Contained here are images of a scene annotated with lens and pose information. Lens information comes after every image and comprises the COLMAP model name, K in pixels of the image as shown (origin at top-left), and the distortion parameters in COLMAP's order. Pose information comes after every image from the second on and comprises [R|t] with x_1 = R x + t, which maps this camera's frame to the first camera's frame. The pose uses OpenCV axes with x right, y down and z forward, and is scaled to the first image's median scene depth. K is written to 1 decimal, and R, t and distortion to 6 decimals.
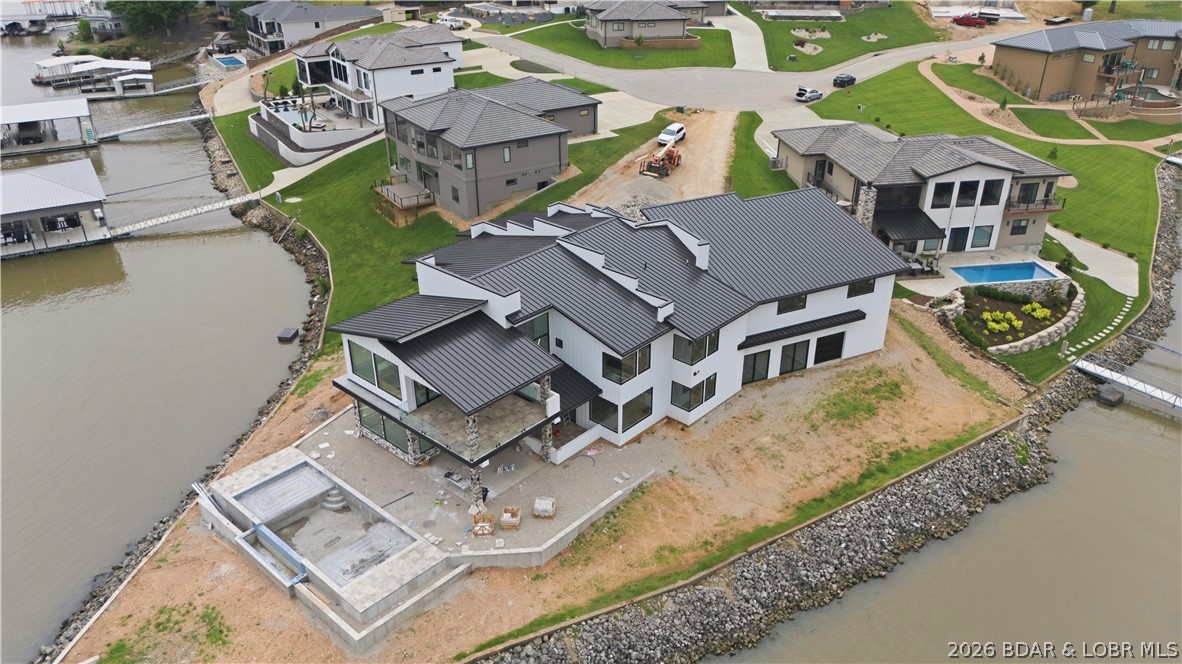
lens RADIAL K [[868.6, 0, 599.9], [0, 868.6, 332.2], [0, 0, 1]] dist [0.061654, -0.054020]
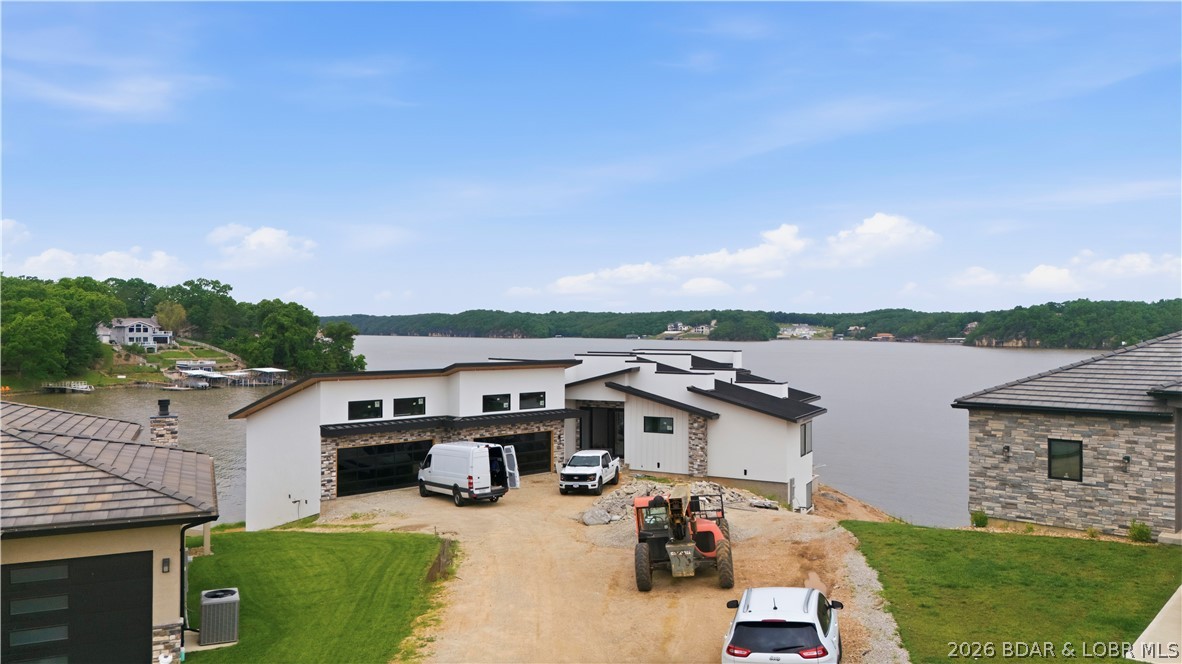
lens RADIAL K [[868.6, 0, 591.9], [0, 868.6, 326.7], [0, 0, 1]] dist [0.061654, -0.054020]
pose [[-0.967157, 0.003321, -0.254157, 0.239412], [-0.115967, 0.884015, 0.452846, -0.524798], [0.226182, 0.467447, -0.854596, 1.690871]]
